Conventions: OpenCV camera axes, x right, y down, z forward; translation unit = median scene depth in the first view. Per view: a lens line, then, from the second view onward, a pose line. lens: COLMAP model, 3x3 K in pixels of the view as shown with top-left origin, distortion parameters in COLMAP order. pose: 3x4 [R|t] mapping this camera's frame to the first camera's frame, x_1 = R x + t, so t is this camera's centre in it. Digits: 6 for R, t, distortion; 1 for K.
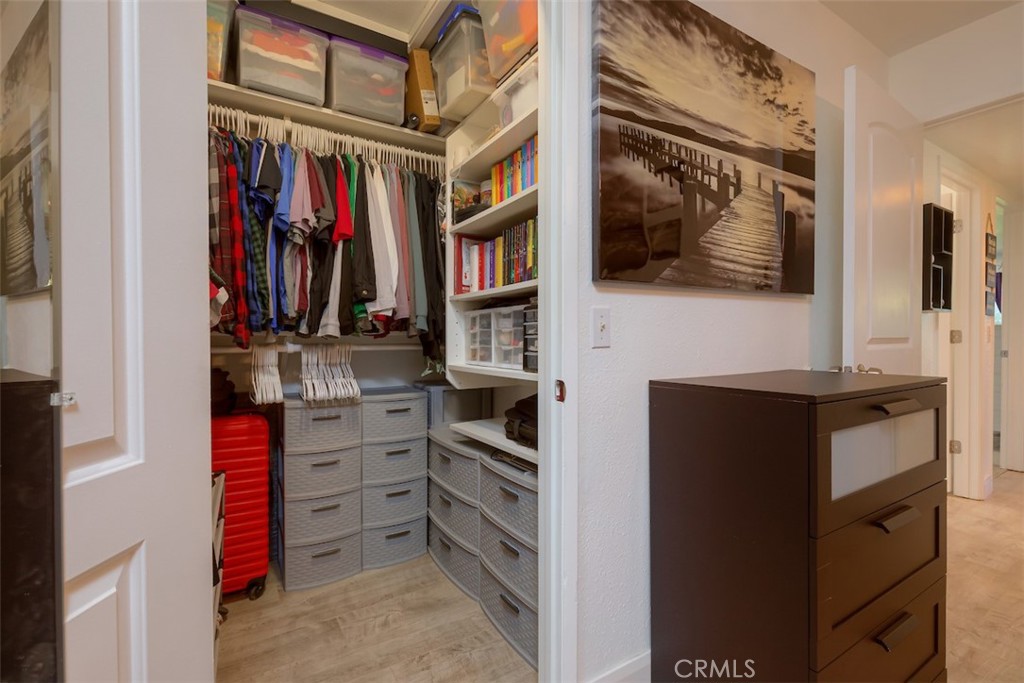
lens RADIAL K [[443.2, 0, 516.6], [0, 443.2, 337.7], [0, 0, 1]] dist [-0.006875, -0.000454]
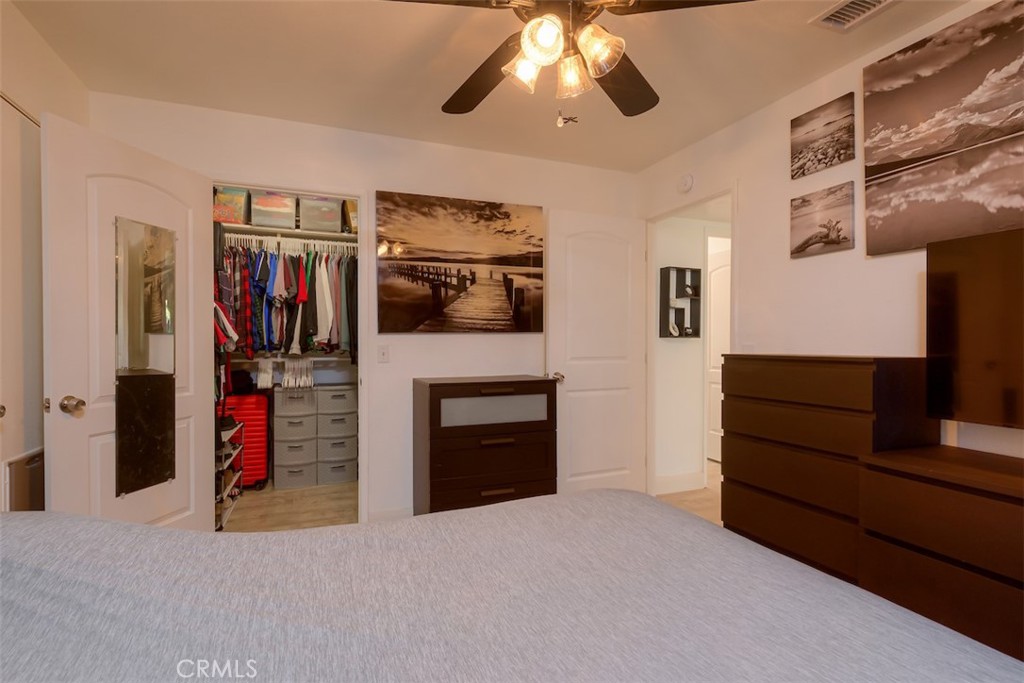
lens RADIAL K [[475.1, 0, 514.3], [0, 475.1, 338.4], [0, 0, 1]] dist [-0.005344, -0.000708]
pose [[0.985809, 0.001312, -0.167863, 0.891330], [-0.002457, 0.999975, -0.006613, -0.061461], [0.167850, 0.006932, 0.985788, -0.892967]]
